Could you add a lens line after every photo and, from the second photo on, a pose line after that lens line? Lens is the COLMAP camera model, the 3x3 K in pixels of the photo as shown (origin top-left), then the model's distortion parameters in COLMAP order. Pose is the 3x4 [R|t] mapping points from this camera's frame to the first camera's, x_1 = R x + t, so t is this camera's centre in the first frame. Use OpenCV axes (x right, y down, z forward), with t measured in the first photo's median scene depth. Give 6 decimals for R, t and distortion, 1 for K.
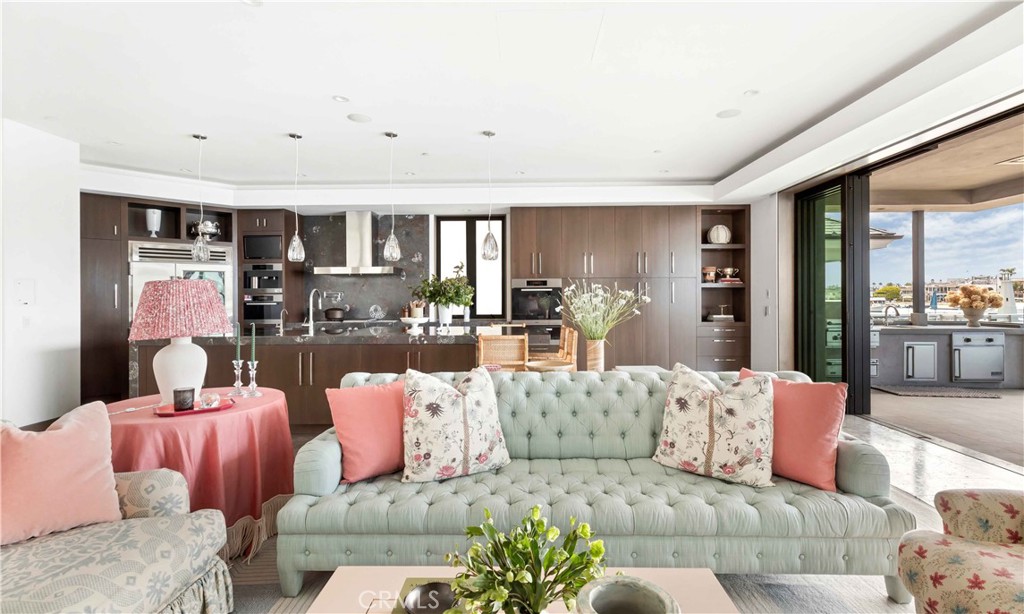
lens RADIAL K [[477.5, 0, 516.1], [0, 477.5, 293.7], [0, 0, 1]] dist [0.011980, 0.000244]
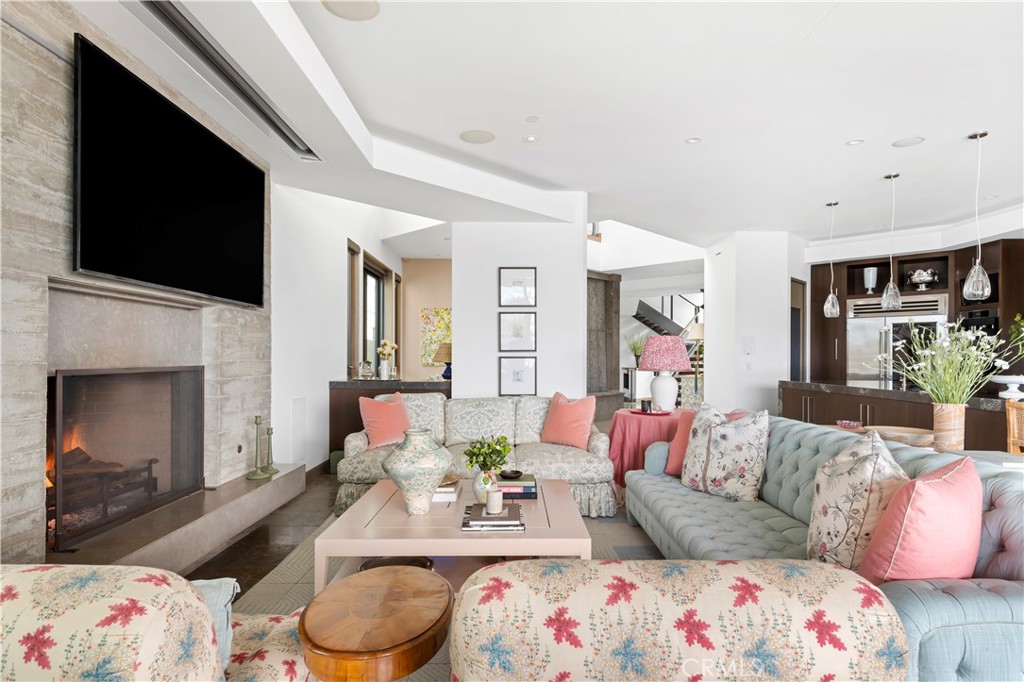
lens RADIAL K [[569.2, 0, 516.3], [0, 569.2, 349.8], [0, 0, 1]] dist [0.003753, 0.001425]
pose [[0.032587, -0.004719, -0.999458, 0.499070], [0.001028, 0.999988, -0.004688, 0.011765], [0.999468, -0.000875, 0.032591, 0.184757]]
